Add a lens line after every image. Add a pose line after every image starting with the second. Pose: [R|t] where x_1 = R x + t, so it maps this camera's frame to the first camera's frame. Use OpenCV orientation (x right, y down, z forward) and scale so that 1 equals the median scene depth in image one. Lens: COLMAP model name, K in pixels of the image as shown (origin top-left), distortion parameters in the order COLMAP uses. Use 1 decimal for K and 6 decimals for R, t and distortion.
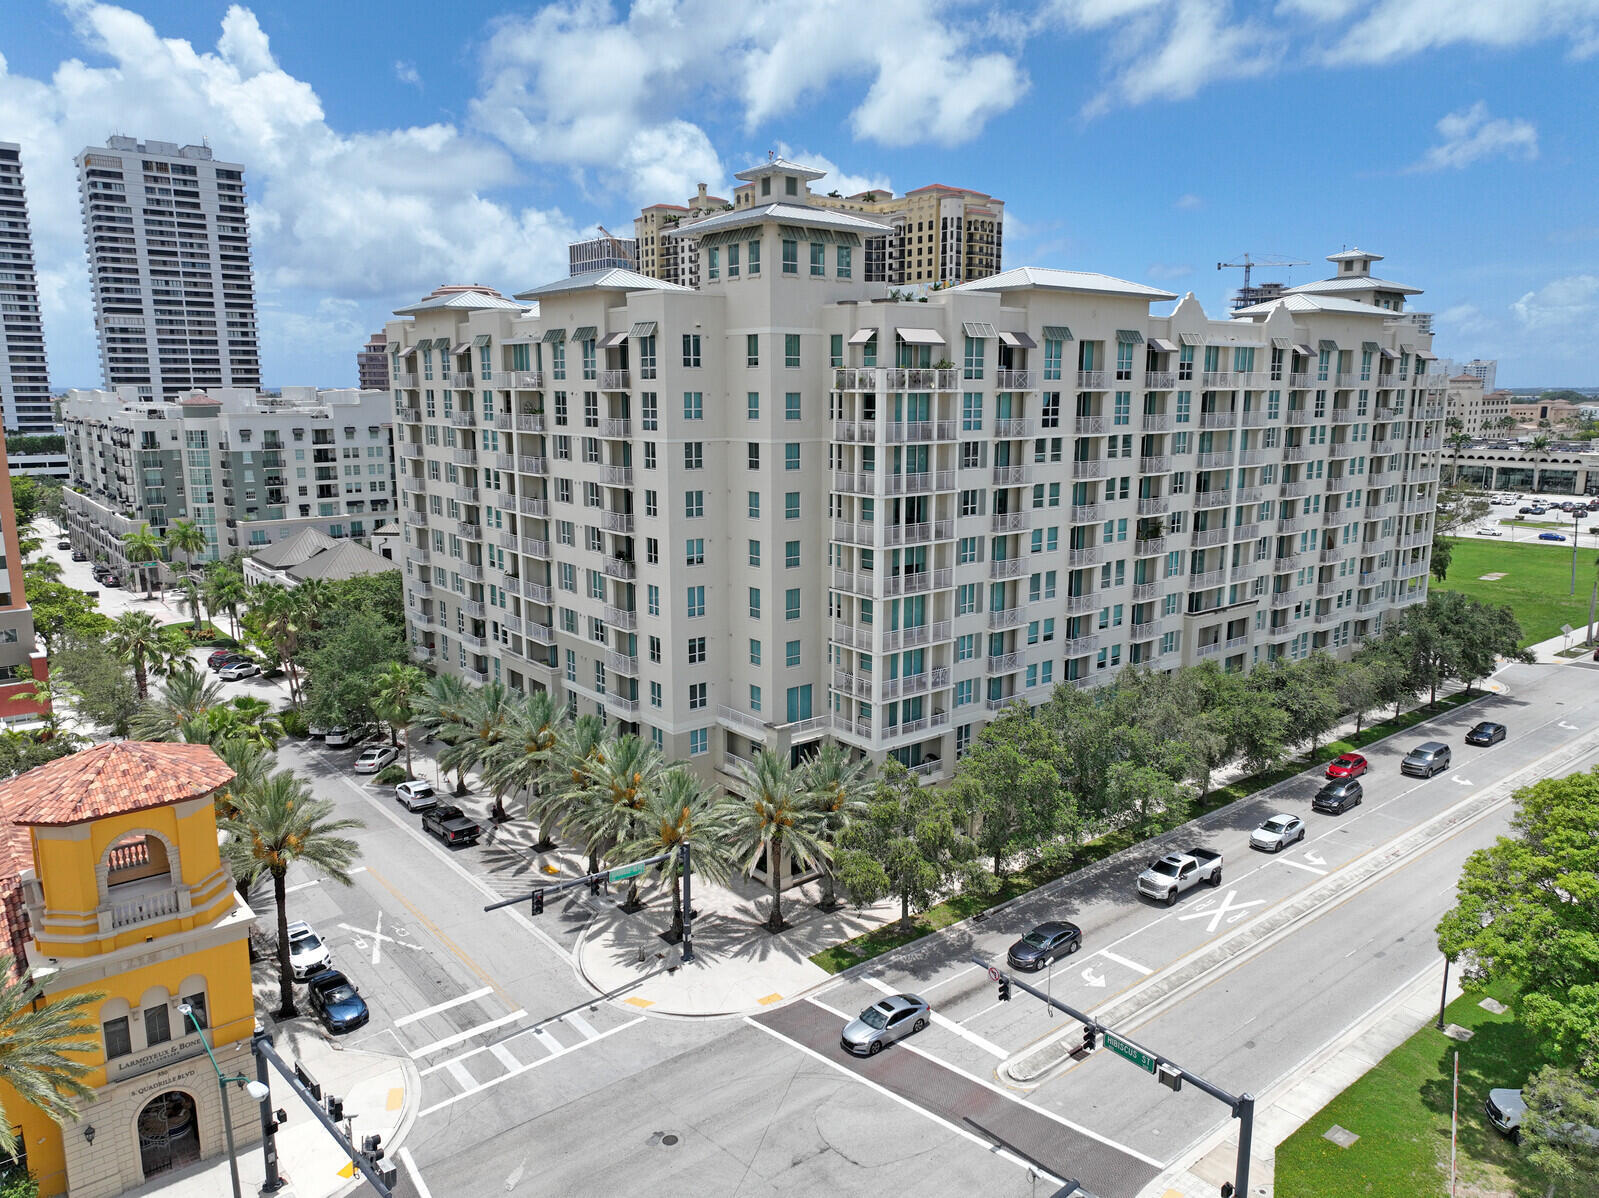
lens RADIAL K [[1118.2, 0, 797.1], [0, 1118.2, 597.5], [0, 0, 1]] dist [0.003093, 0.011353]
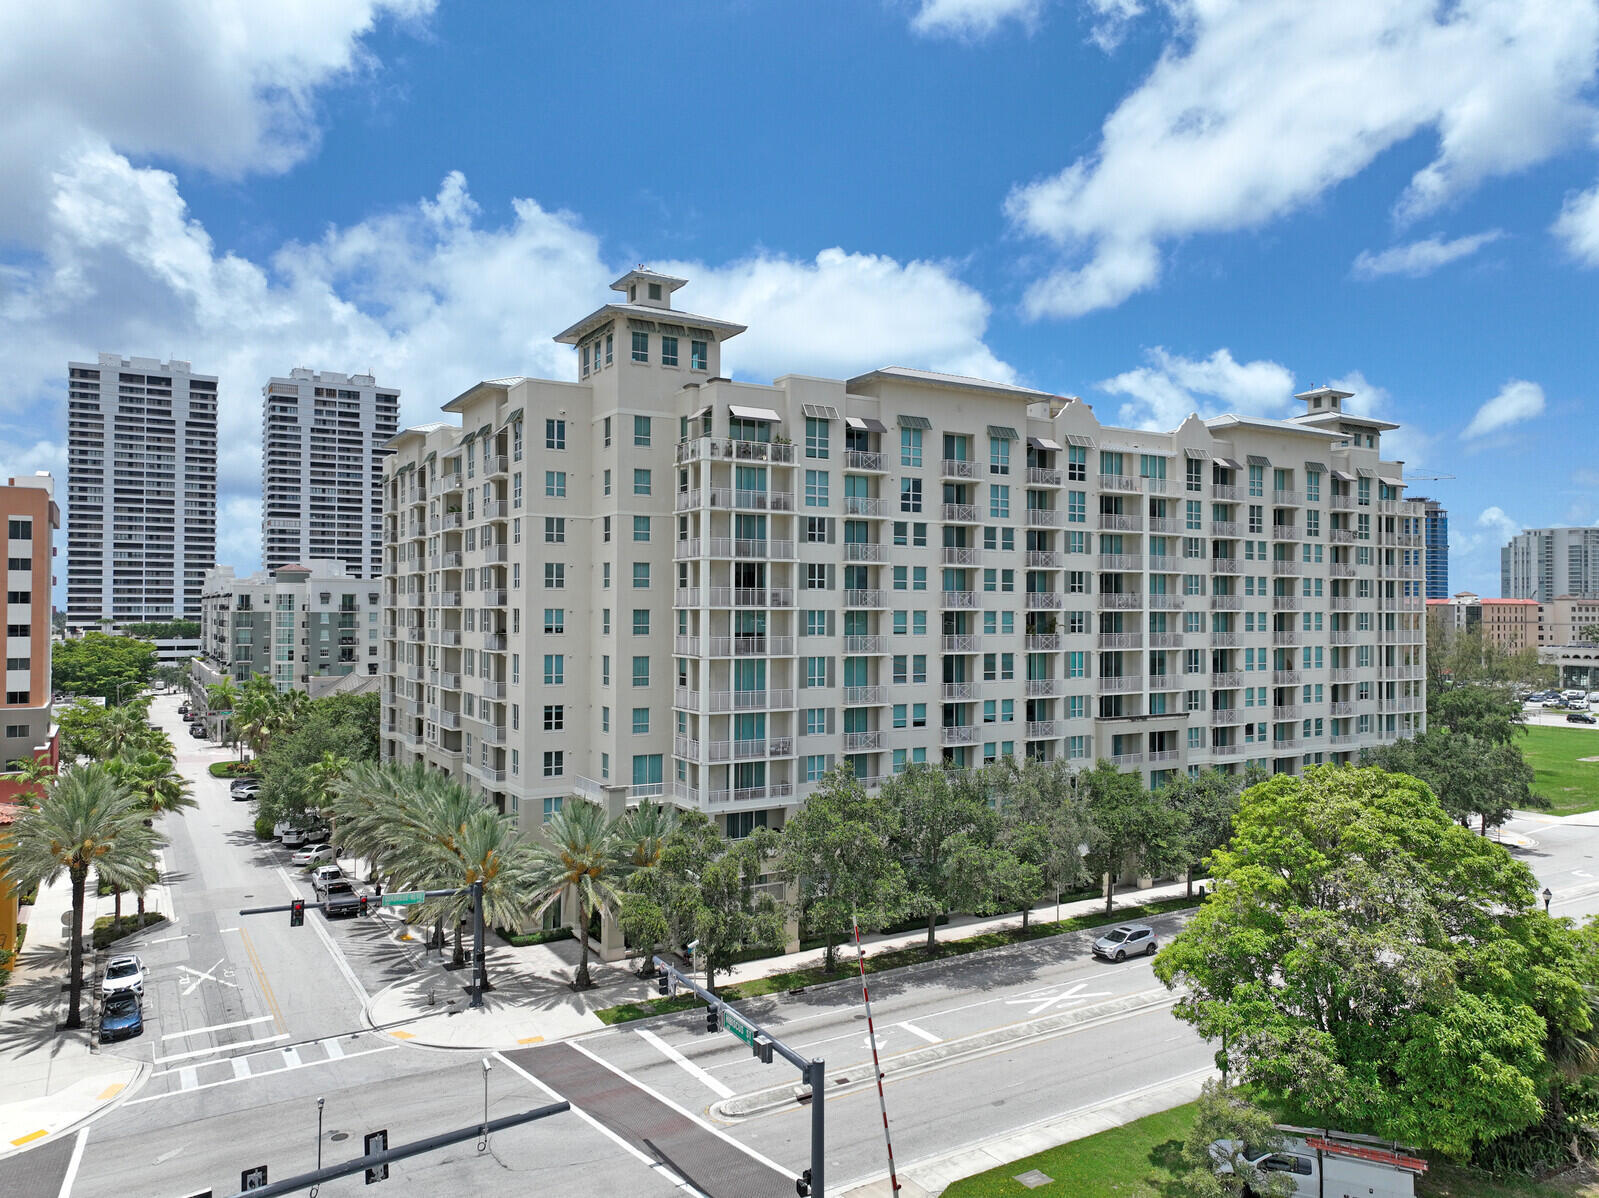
lens RADIAL K [[1118.2, 0, 797.0], [0, 1118.2, 597.9], [0, 0, 1]] dist [0.003093, 0.011353]
pose [[0.990450, 0.002546, -0.137852, 0.252062], [-0.029820, 0.980120, -0.196150, 0.123618], [0.134612, 0.198387, 0.970836, 0.006783]]
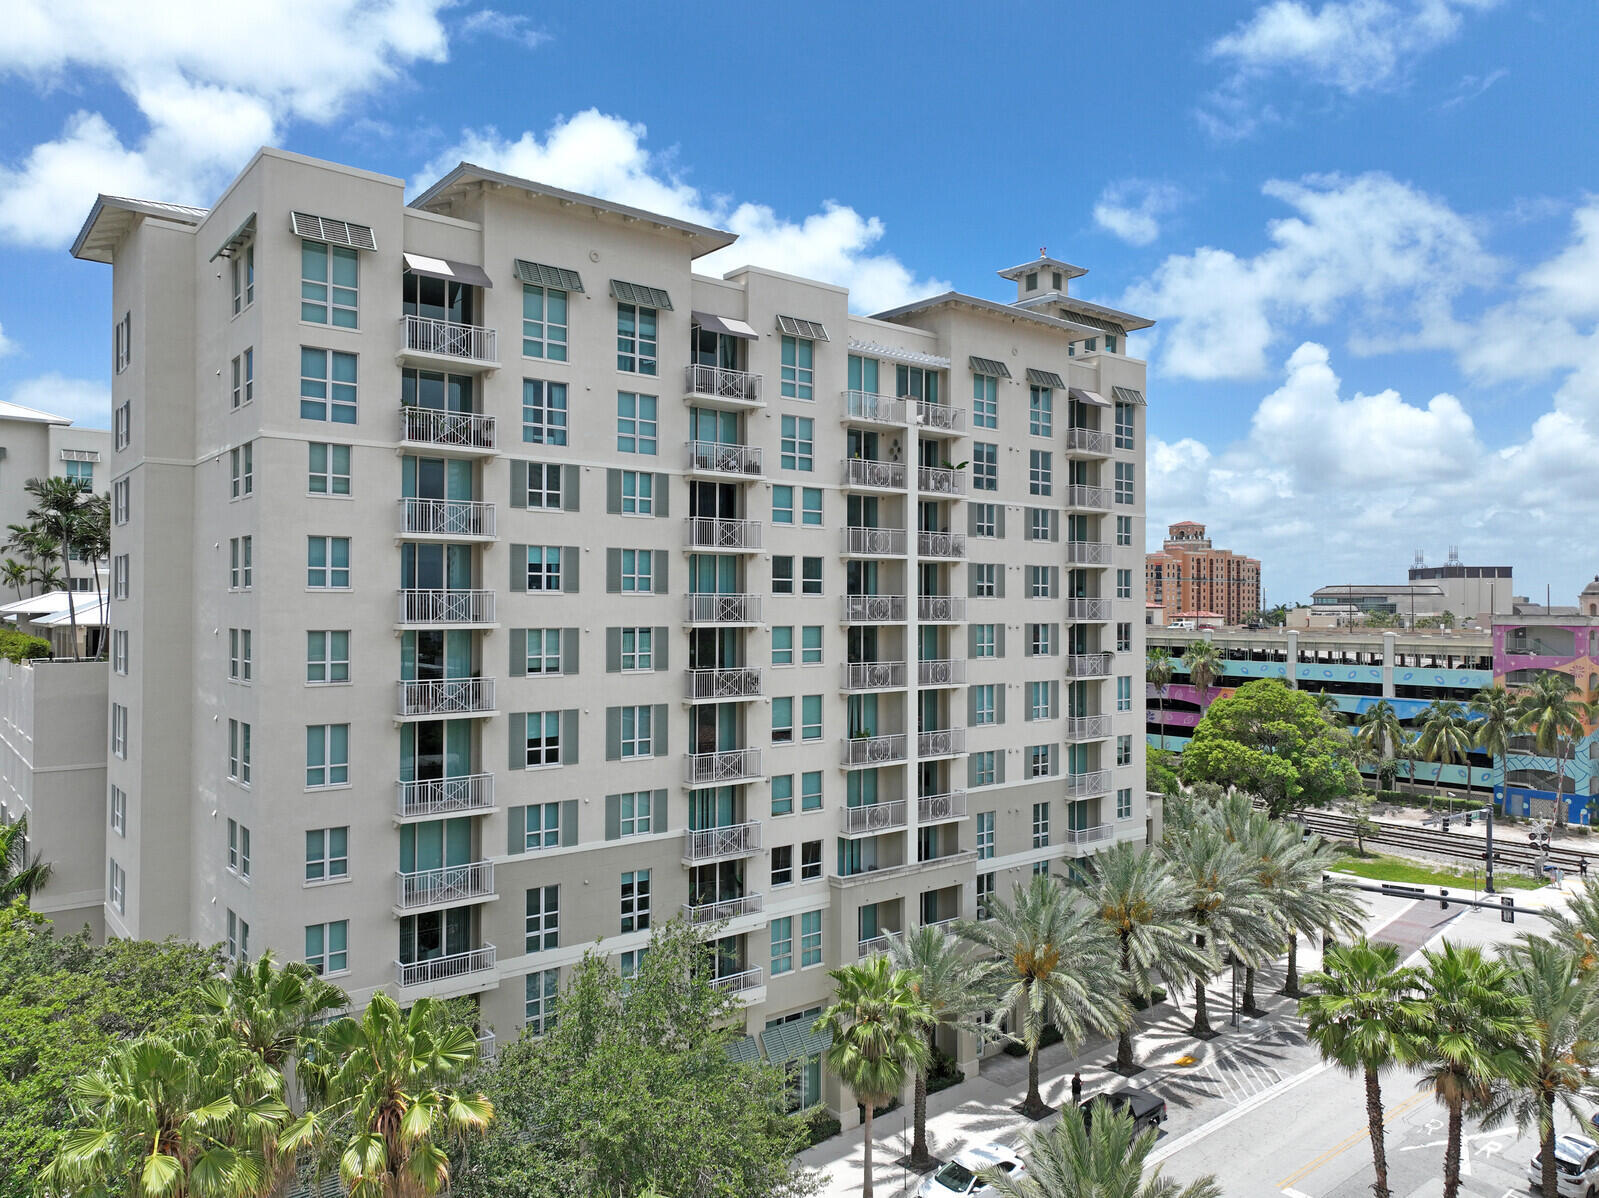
lens RADIAL K [[1118.2, 0, 796.6], [0, 1118.2, 591.8], [0, 0, 1]] dist [0.003093, 0.011353]
pose [[0.004783, 0.007923, 0.999957, -0.930205], [0.178196, 0.983957, -0.008649, -0.105231], [-0.983983, 0.178230, 0.003294, 1.131941]]
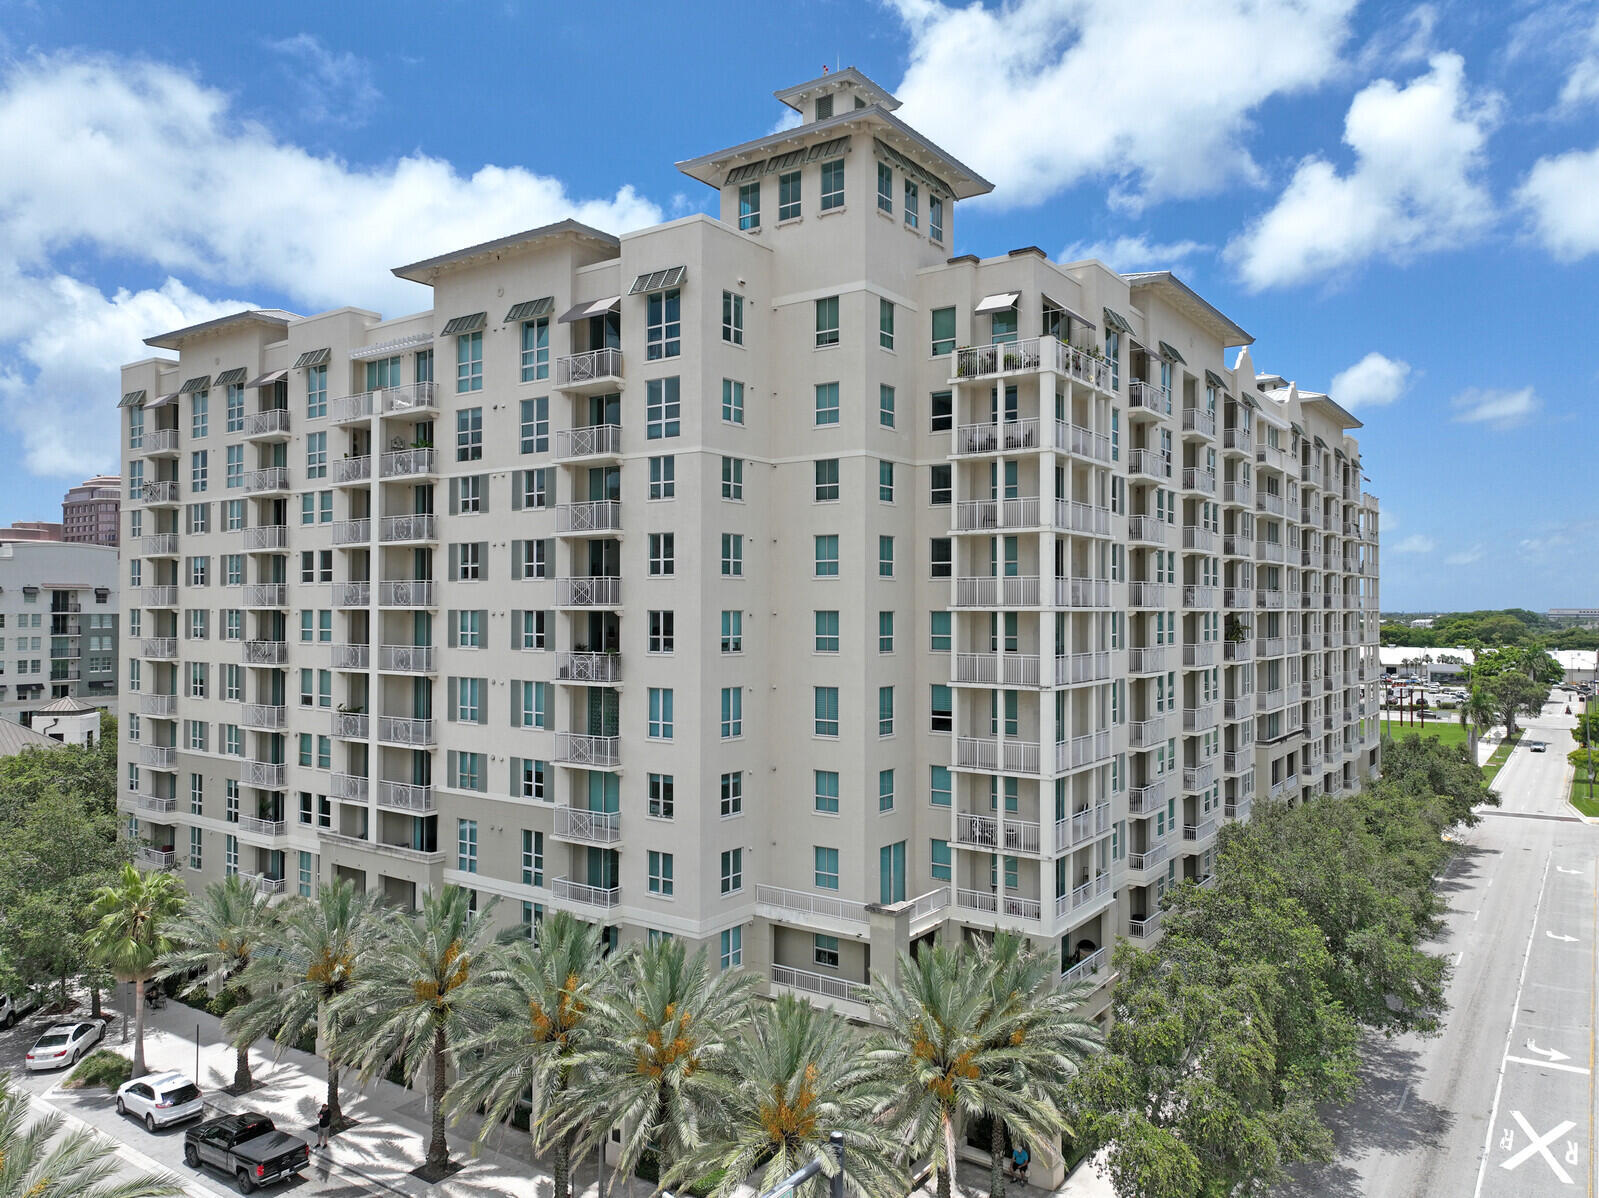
lens RADIAL K [[1118.2, 0, 796.7], [0, 1118.2, 600.2], [0, 0, 1]] dist [0.003093, 0.011353]
pose [[0.962779, 0.005440, 0.270234, -0.203337], [0.047684, 0.980697, -0.189630, 0.056491], [-0.266049, 0.195457, 0.943936, 0.358092]]
